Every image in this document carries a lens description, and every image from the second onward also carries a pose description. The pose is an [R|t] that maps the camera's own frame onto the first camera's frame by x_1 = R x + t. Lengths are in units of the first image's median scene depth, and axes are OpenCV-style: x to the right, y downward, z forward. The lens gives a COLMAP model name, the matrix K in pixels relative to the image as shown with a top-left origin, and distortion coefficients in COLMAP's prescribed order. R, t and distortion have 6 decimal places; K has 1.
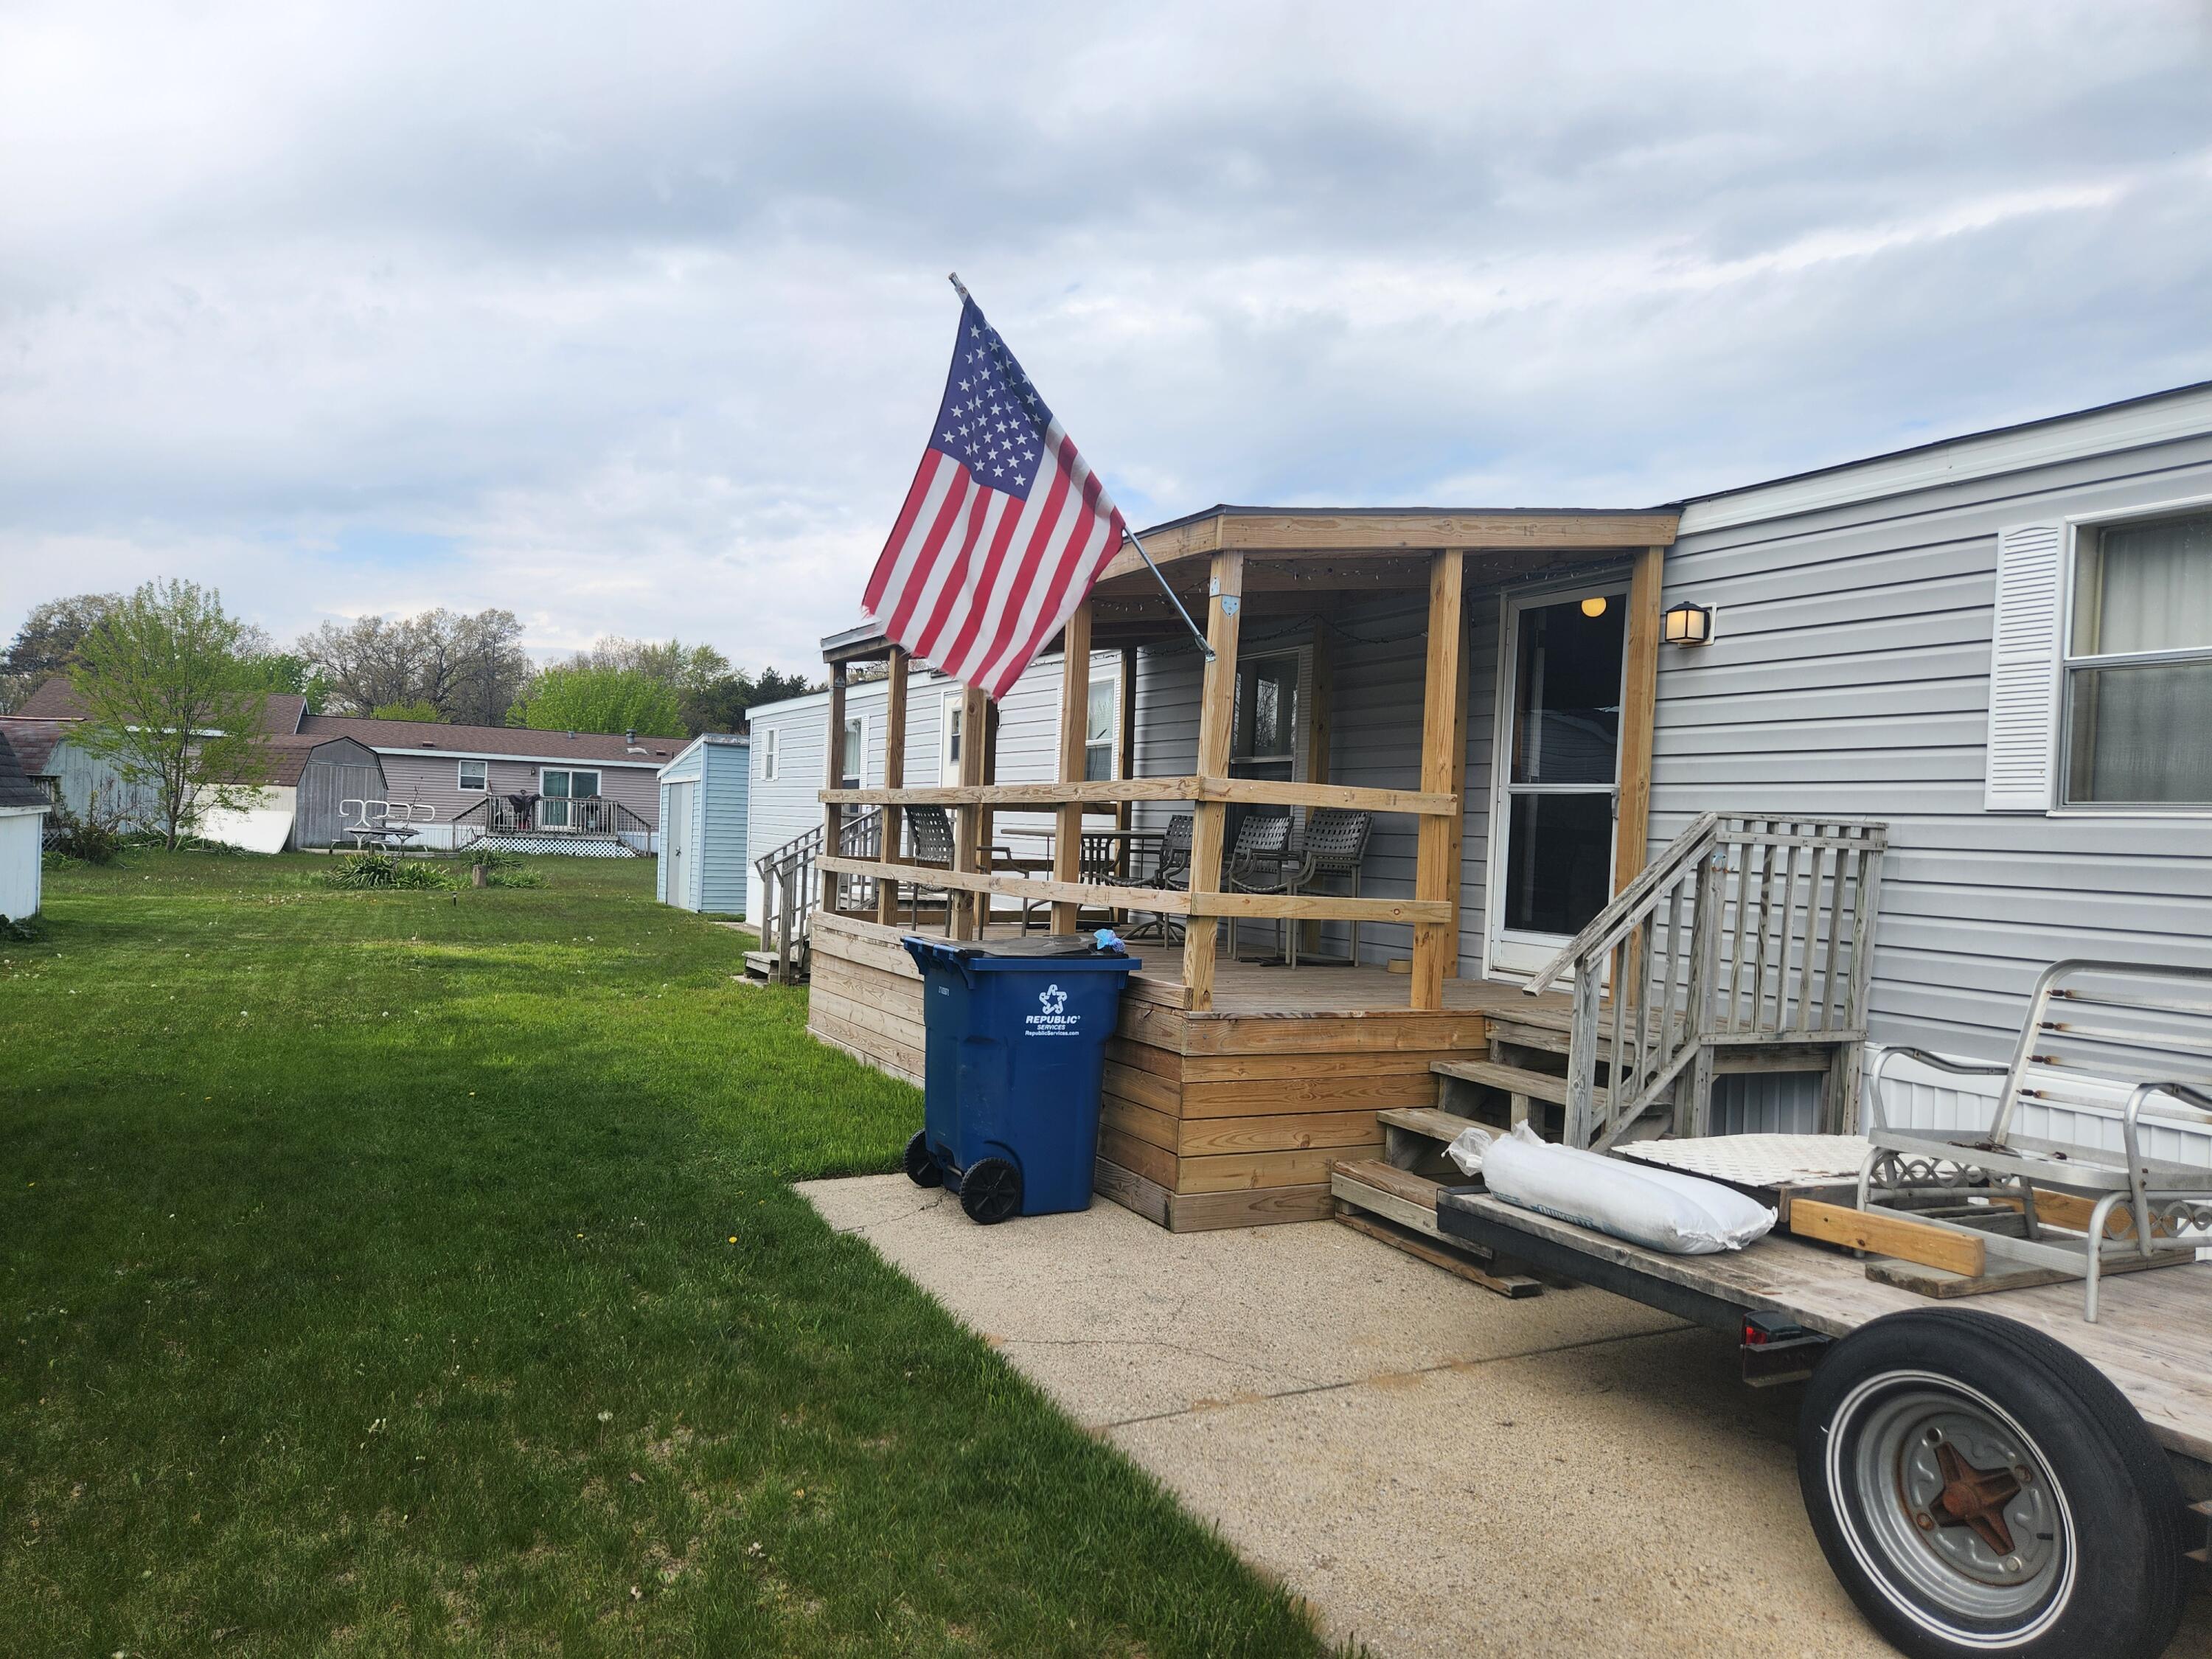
lens RADIAL K [[1472.5, 0, 1095.0], [0, 1472.5, 844.1], [0, 0, 1]] dist [0.068138, -0.042017]
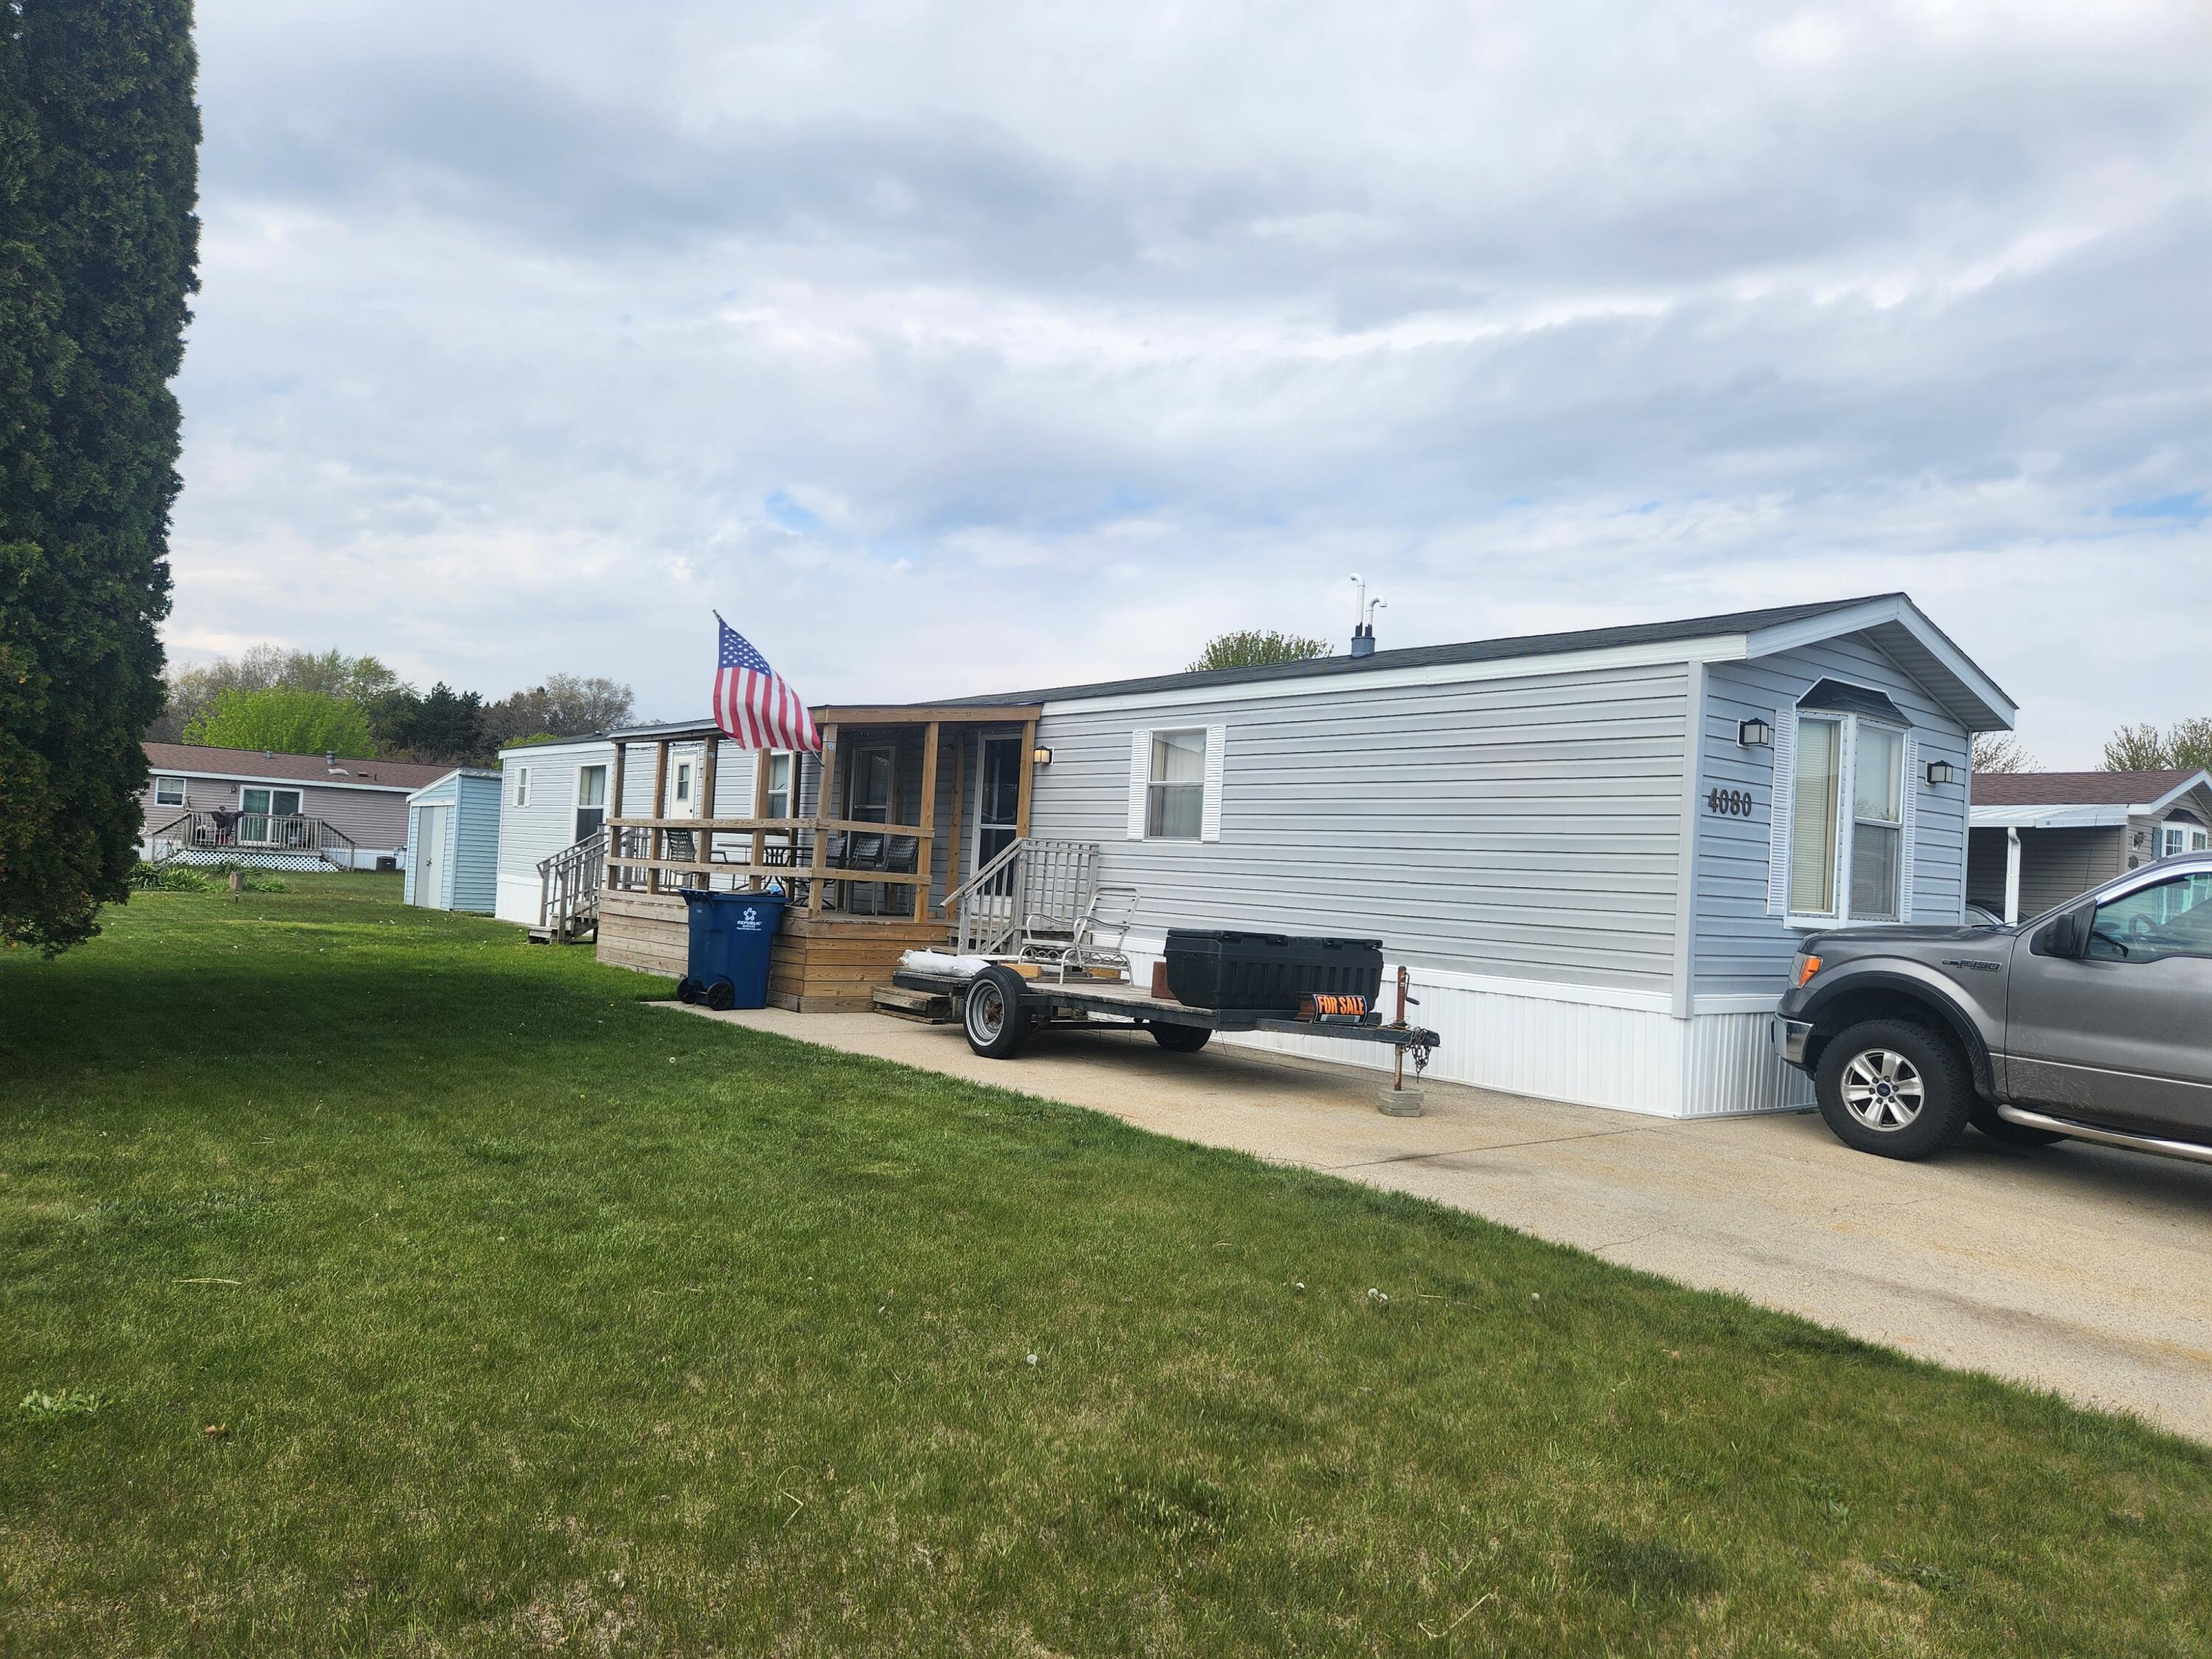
lens RADIAL K [[1472.5, 0, 1118.4], [0, 1472.5, 833.2], [0, 0, 1]] dist [0.068138, -0.042017]
pose [[0.975767, 0.019362, 0.217955, 0.017136], [-0.013354, 0.999490, -0.029008, 0.024259], [-0.218406, 0.025394, 0.975528, -0.874489]]
